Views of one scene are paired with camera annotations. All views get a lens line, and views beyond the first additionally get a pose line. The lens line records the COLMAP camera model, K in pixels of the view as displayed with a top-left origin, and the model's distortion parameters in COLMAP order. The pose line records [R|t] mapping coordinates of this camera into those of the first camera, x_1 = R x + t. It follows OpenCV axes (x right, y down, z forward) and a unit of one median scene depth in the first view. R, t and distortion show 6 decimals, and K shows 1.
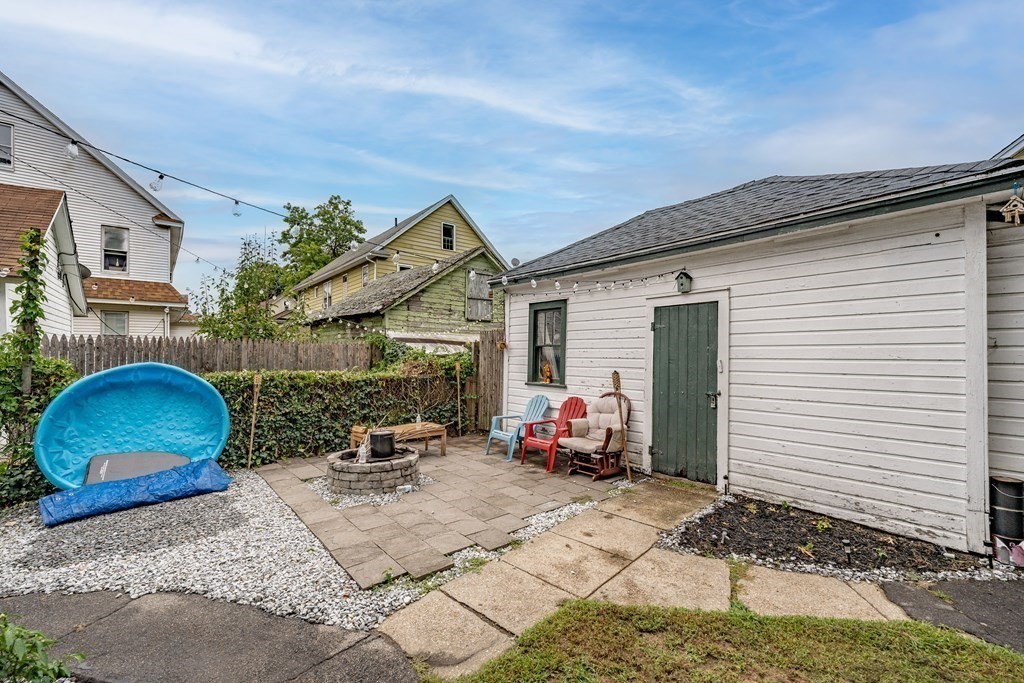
lens RADIAL K [[425.7, 0, 509.3], [0, 425.7, 354.4], [0, 0, 1]] dist [0.000320, -0.000200]
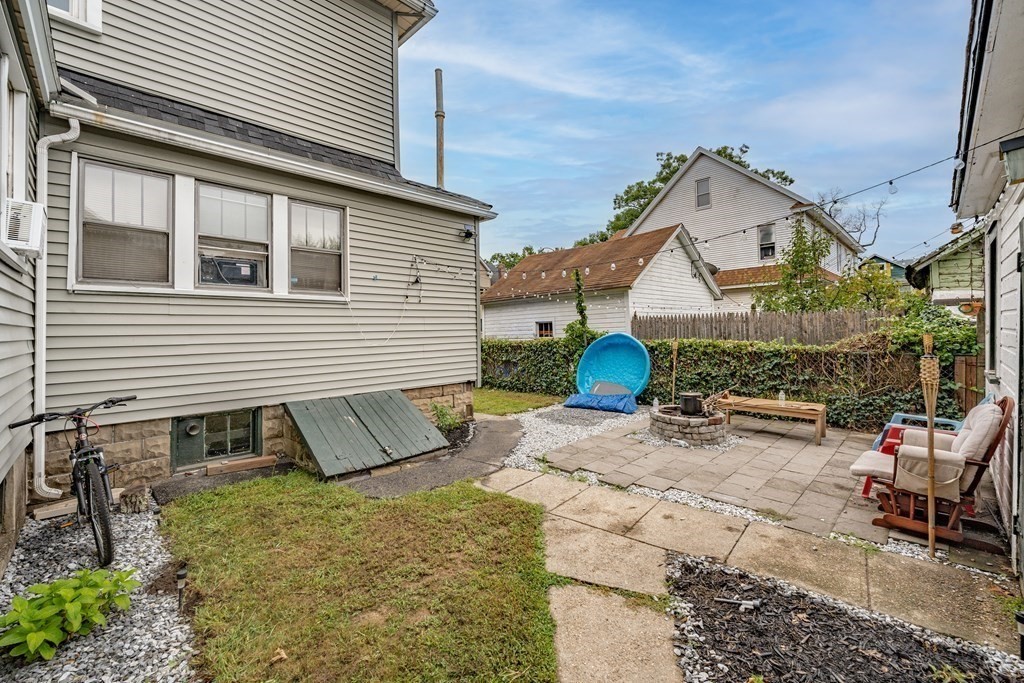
lens RADIAL K [[417.7, 0, 512.0], [0, 417.7, 341.5], [0, 0, 1]] dist [-0.000336, -0.000711]
pose [[0.074517, 0.027574, -0.996838, 0.907476], [0.015270, 0.999469, 0.028788, 0.000610], [0.997103, -0.017367, 0.074056, 0.500184]]
